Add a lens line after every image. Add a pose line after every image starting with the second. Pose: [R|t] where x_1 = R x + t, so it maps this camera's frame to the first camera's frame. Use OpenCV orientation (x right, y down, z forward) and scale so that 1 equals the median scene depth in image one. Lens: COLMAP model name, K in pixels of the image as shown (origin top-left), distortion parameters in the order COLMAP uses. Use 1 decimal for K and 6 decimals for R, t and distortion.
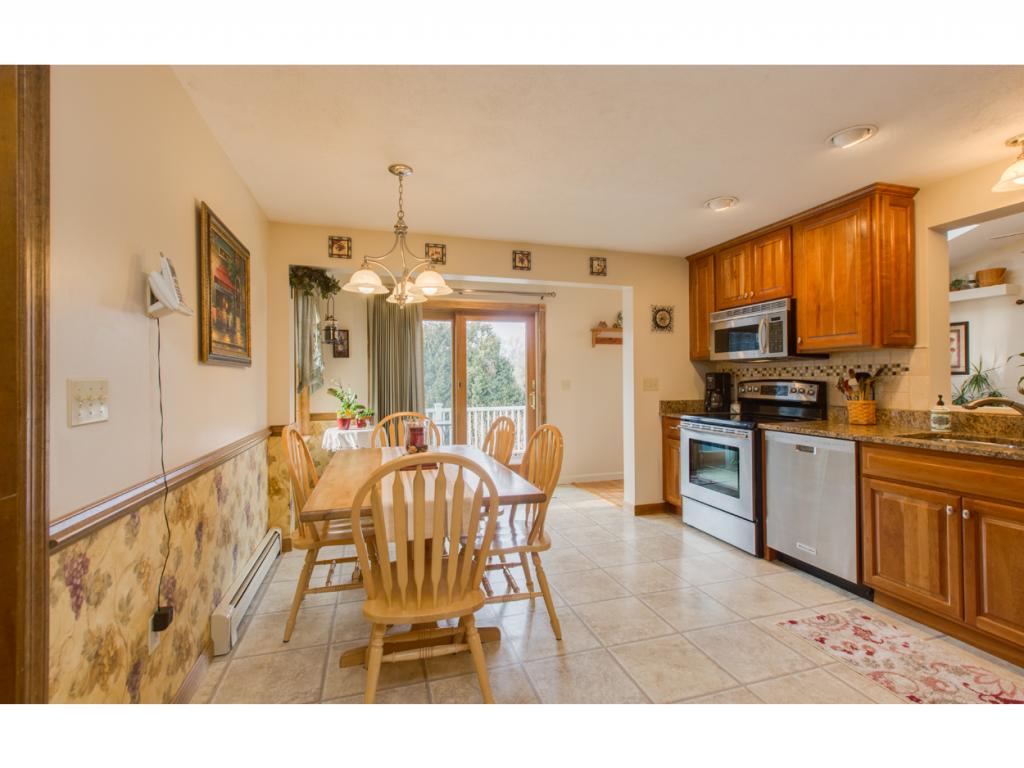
lens RADIAL K [[468.2, 0, 510.3], [0, 468.2, 375.8], [0, 0, 1]] dist [-0.001268, -0.000047]
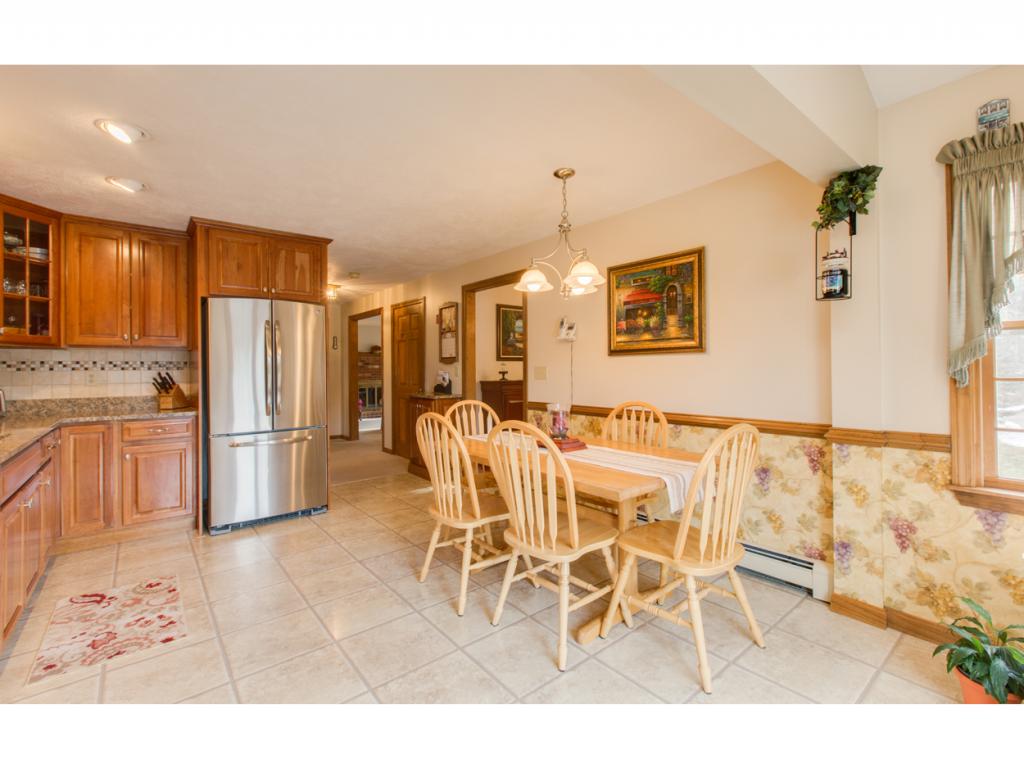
lens RADIAL K [[465.1, 0, 517.0], [0, 465.1, 366.8], [0, 0, 1]] dist [-0.002033, 0.000211]
pose [[-0.921335, 0.009558, -0.388651, 0.360305], [0.014505, 0.999847, -0.009797, 0.011733], [0.388498, -0.014663, -0.921333, 2.364577]]
